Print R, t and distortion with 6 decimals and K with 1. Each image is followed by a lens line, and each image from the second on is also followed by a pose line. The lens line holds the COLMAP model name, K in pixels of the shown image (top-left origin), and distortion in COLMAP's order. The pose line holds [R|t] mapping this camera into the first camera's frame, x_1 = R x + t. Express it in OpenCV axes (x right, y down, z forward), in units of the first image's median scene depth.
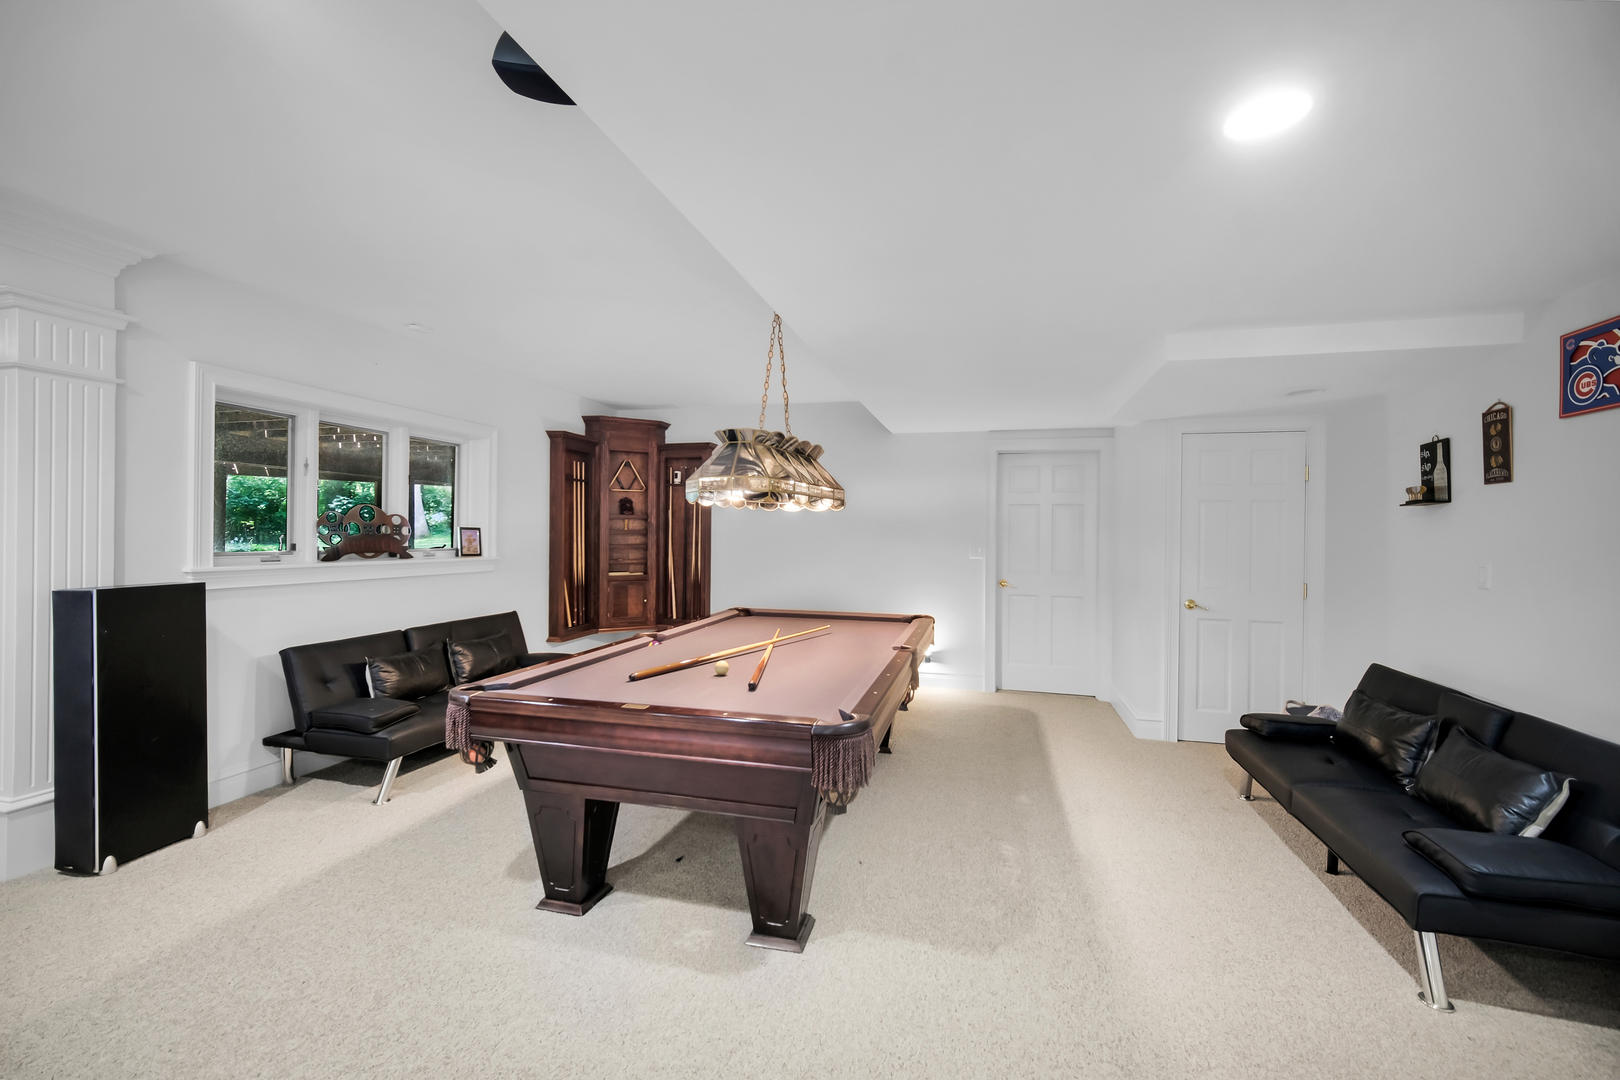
lens RADIAL K [[644.2, 0, 818.3], [0, 644.2, 532.5], [0, 0, 1]] dist [-0.001544, -0.000092]
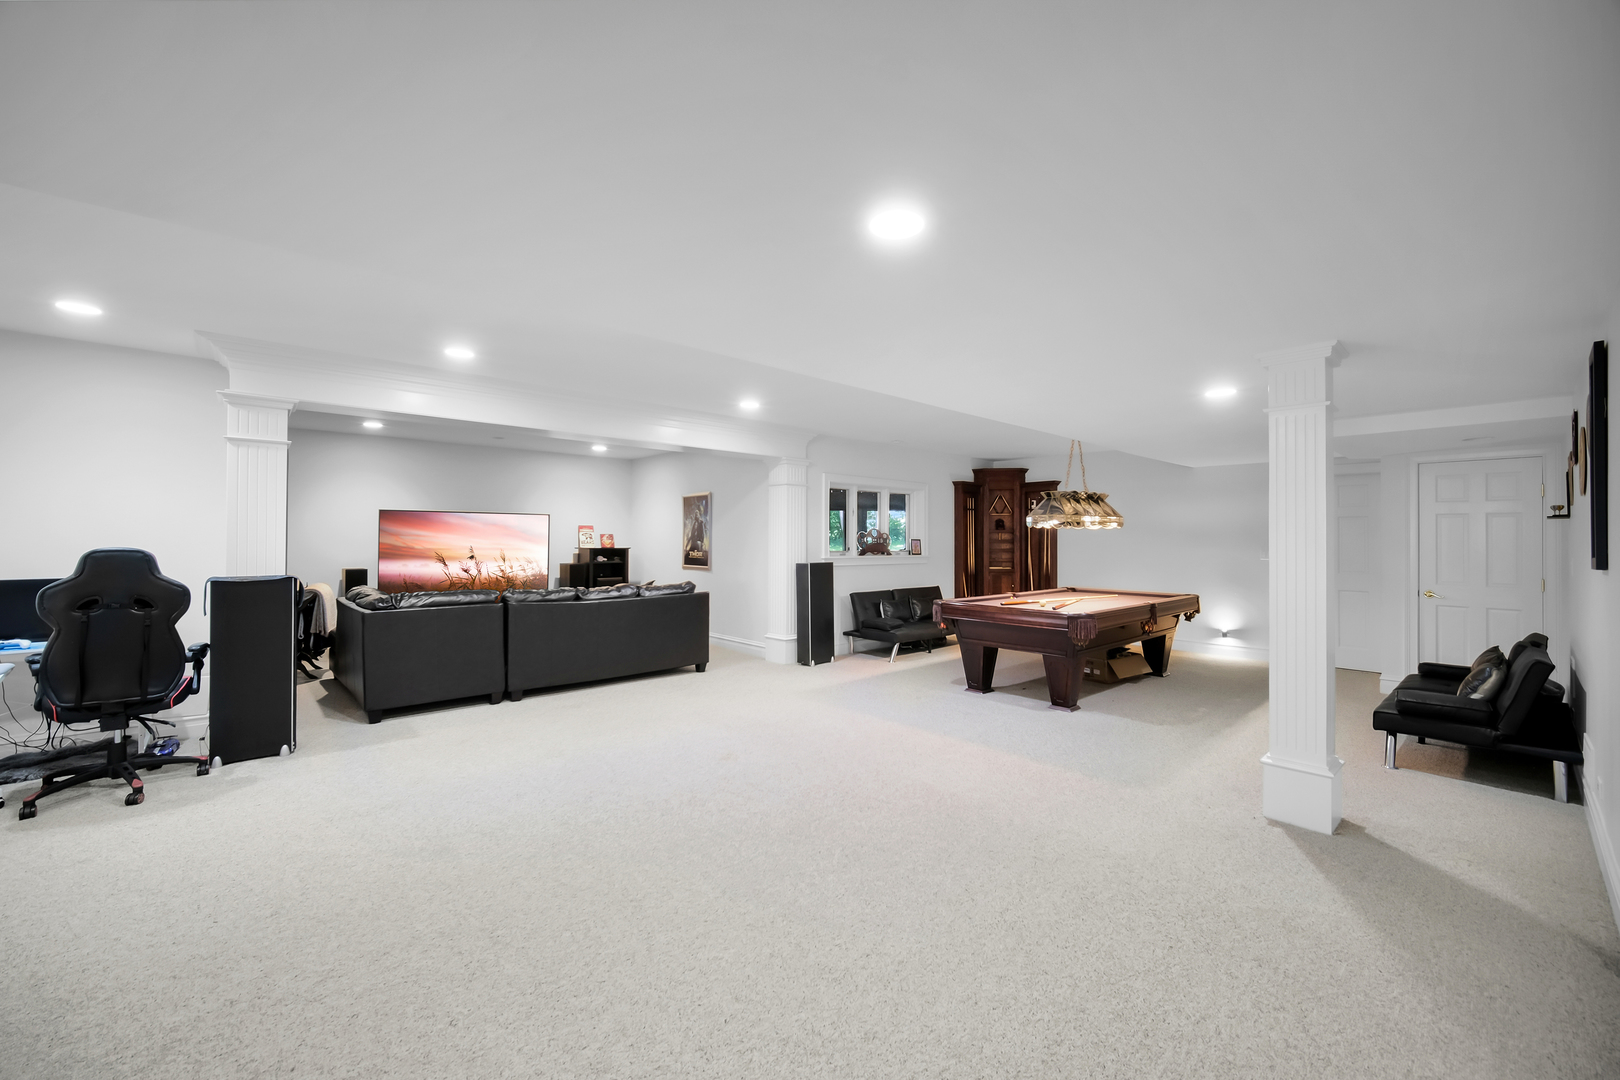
lens RADIAL K [[644.2, 0, 820.9], [0, 644.2, 530.9], [0, 0, 1]] dist [-0.001544, -0.000092]
pose [[0.845042, -0.015090, -0.534487, 0.198586], [0.006213, 0.999811, -0.018405, 0.000544], [0.534664, 0.012232, 0.844976, -0.645723]]
